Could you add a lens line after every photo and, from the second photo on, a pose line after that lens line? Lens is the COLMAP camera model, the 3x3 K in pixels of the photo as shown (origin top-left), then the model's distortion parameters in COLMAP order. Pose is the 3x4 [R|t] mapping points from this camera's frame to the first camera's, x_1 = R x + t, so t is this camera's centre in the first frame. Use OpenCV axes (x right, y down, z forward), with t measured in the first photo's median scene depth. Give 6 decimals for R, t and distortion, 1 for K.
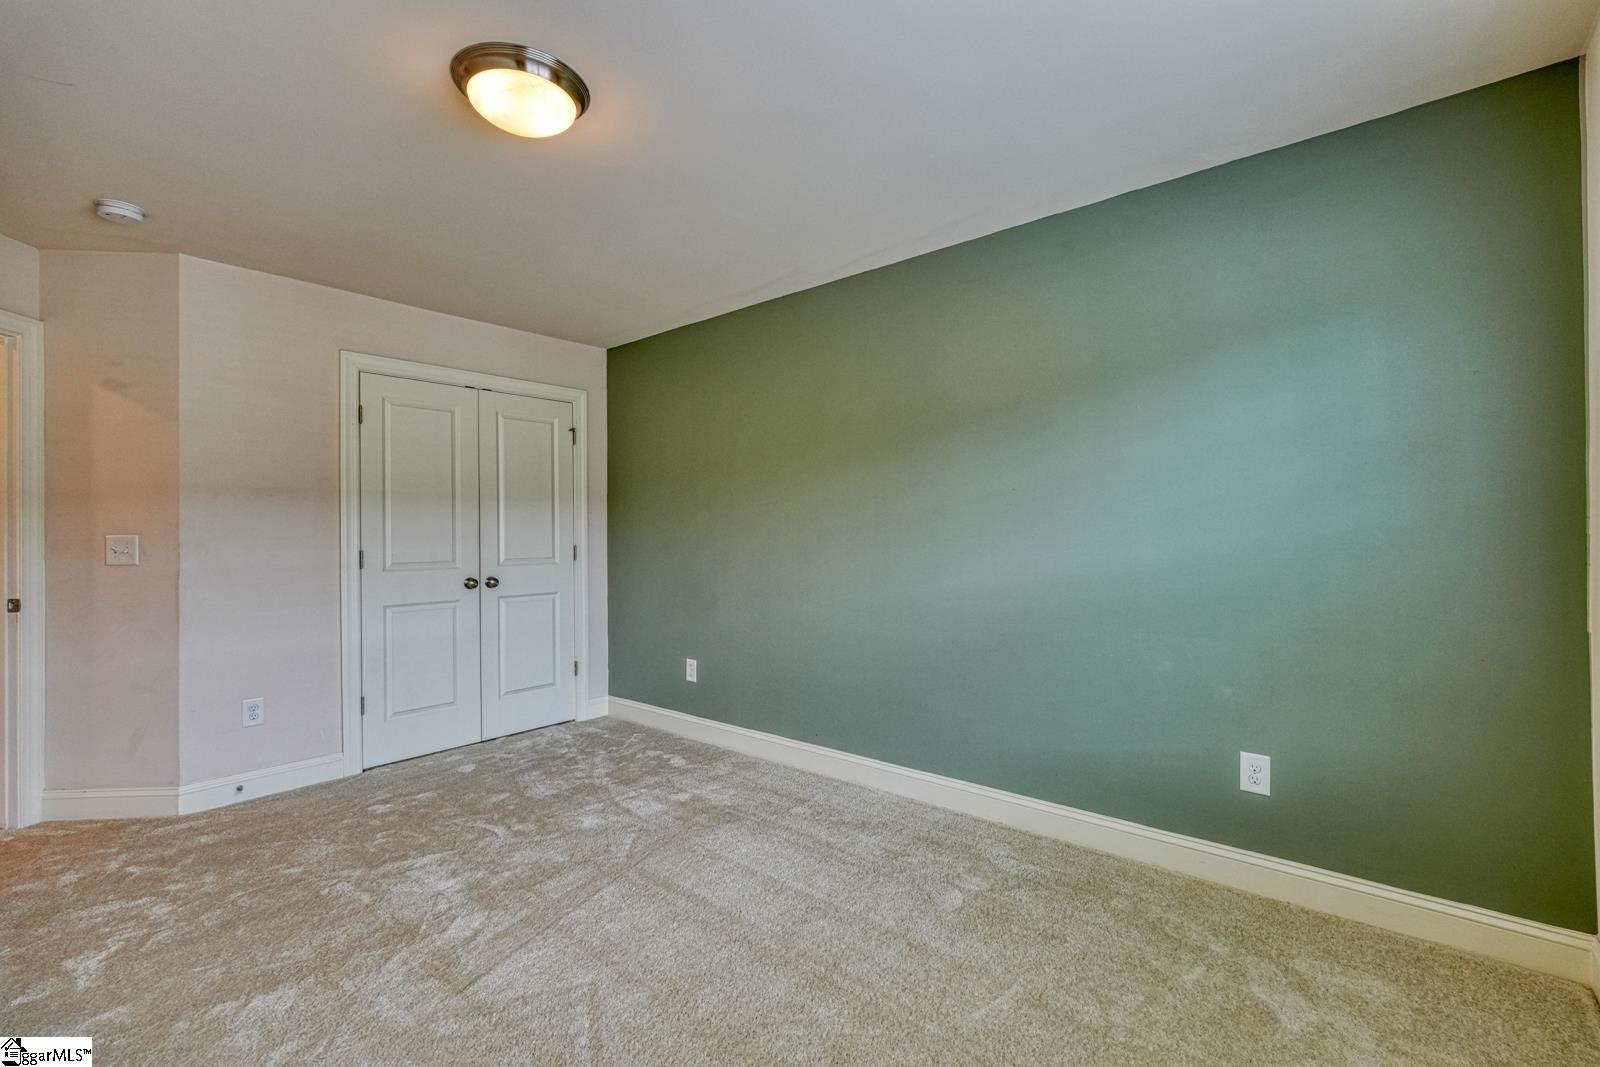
lens RADIAL K [[702.5, 0, 815.1], [0, 702.5, 542.8], [0, 0, 1]] dist [0.001867, 0.000301]
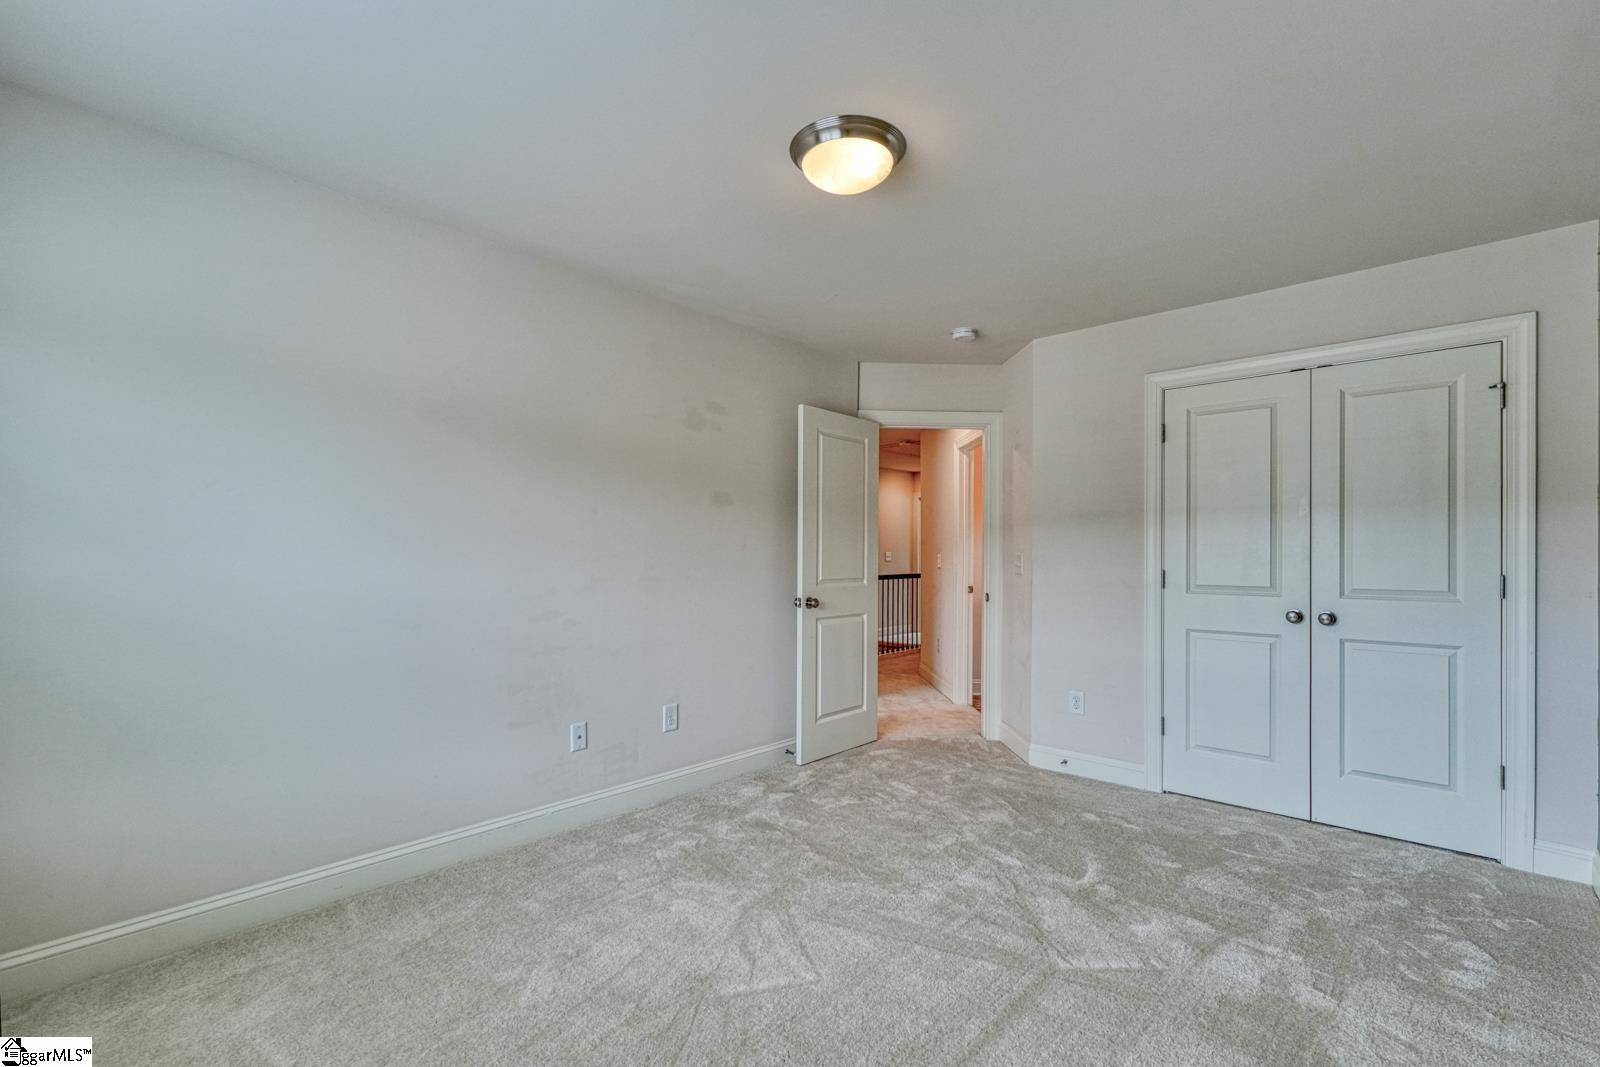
lens RADIAL K [[726.9, 0, 770.0], [0, 726.9, 562.3], [0, 0, 1]] dist [0.001018, 0.000096]
pose [[-0.077022, 0.030885, -0.996551, 0.424259], [-0.007914, 0.999470, 0.031587, -0.028684], [0.996998, 0.010319, -0.076736, 0.530023]]
